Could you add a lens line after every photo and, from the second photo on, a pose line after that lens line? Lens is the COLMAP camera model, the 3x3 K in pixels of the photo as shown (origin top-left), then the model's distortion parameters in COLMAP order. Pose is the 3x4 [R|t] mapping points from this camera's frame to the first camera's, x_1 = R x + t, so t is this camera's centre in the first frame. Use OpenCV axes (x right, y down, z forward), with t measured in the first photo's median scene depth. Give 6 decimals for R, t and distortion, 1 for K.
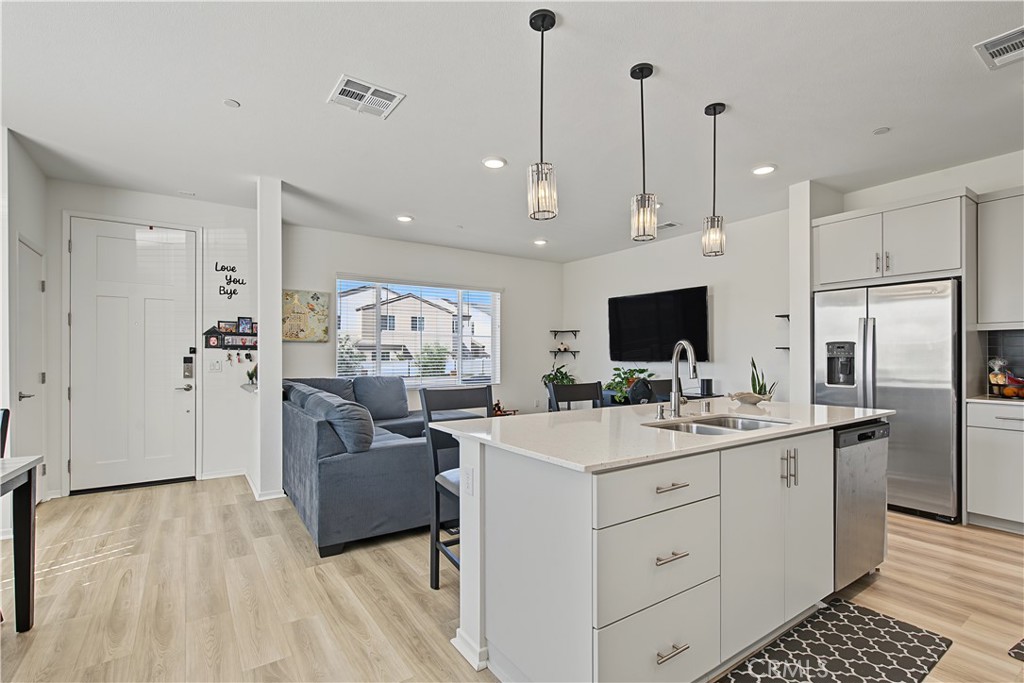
lens RADIAL K [[472.5, 0, 508.0], [0, 472.5, 352.2], [0, 0, 1]] dist [-0.003214, 0.000955]
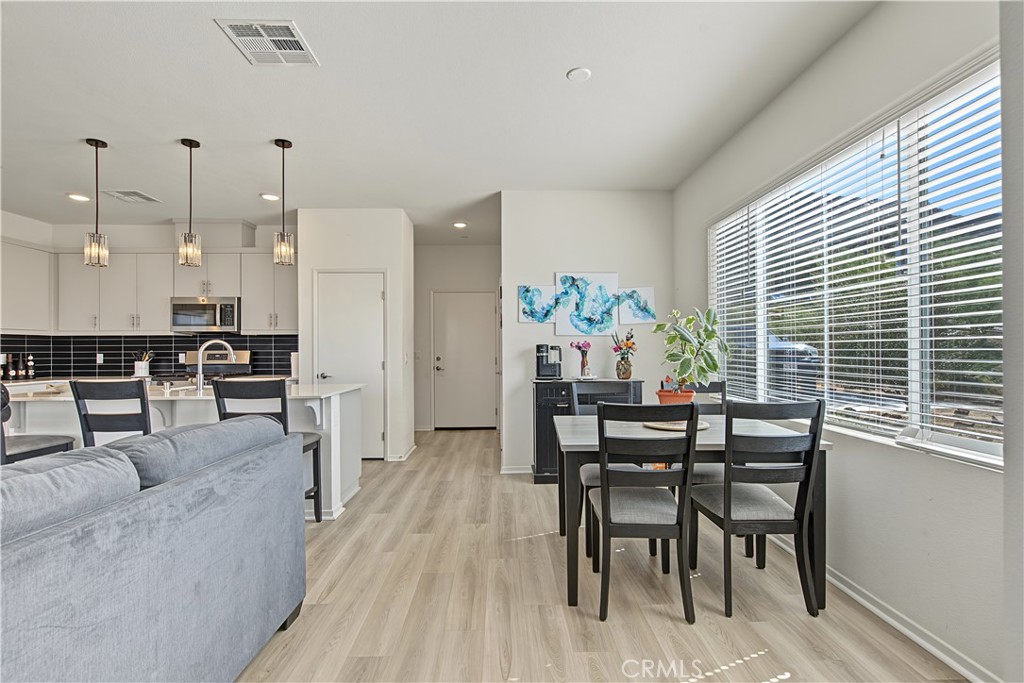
lens RADIAL K [[472.5, 0, 510.9], [0, 472.5, 349.4], [0, 0, 1]] dist [-0.003214, 0.000955]
pose [[-0.838936, 0.005935, 0.544198, -0.648656], [0.003434, 0.999978, -0.005613, 0.007719], [-0.544220, -0.002840, -0.838938, 0.857505]]
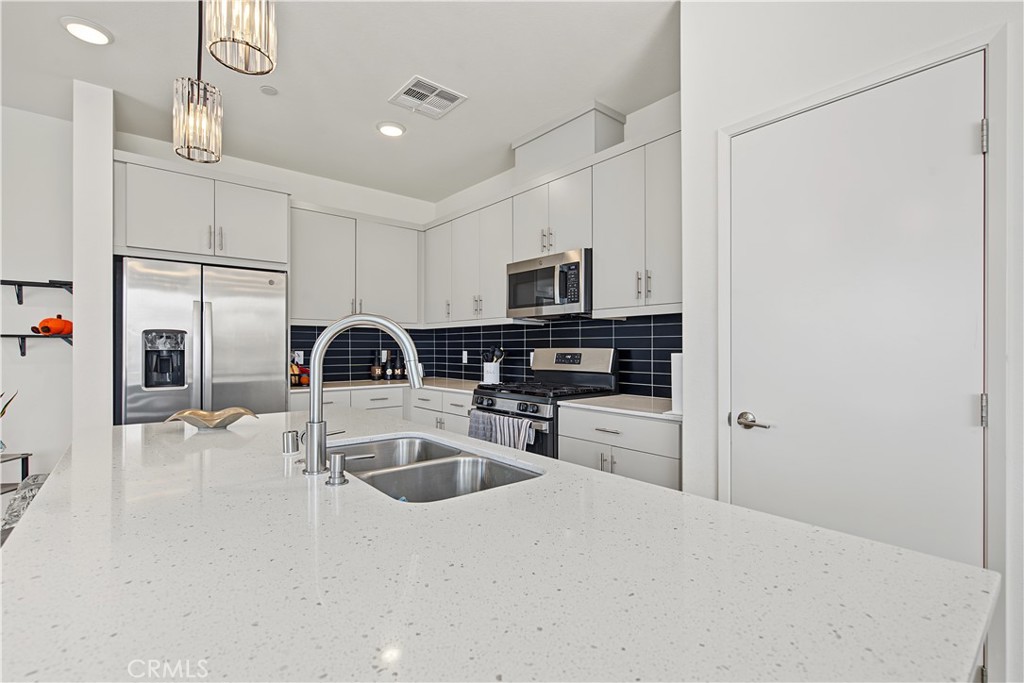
lens RADIAL K [[472.5, 0, 510.2], [0, 472.5, 347.7], [0, 0, 1]] dist [-0.003214, 0.000955]
pose [[-0.108277, 0.002560, 0.994117, -0.083441], [-0.007866, 0.999963, -0.003432, 0.004048], [-0.994090, -0.008192, -0.108253, 0.431926]]
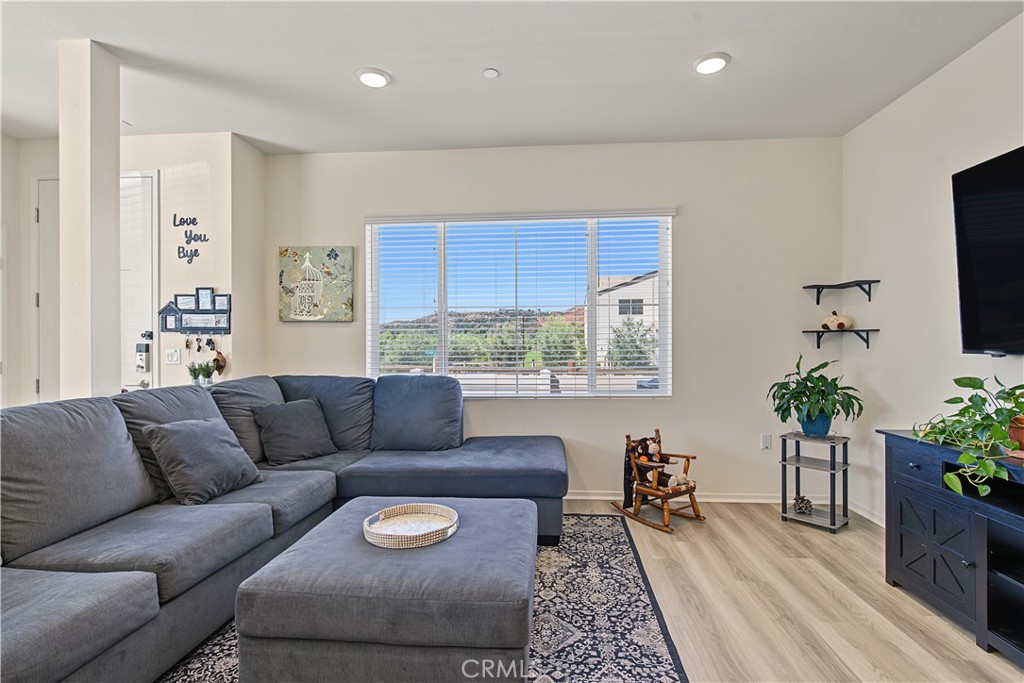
lens RADIAL K [[472.5, 0, 511.5], [0, 472.5, 342.4], [0, 0, 1]] dist [-0.003214, 0.000955]
pose [[0.783171, -0.005741, -0.621780, 0.244011], [0.006288, 0.999979, -0.001312, 0.012232], [0.621775, -0.002882, 0.783191, 0.747694]]
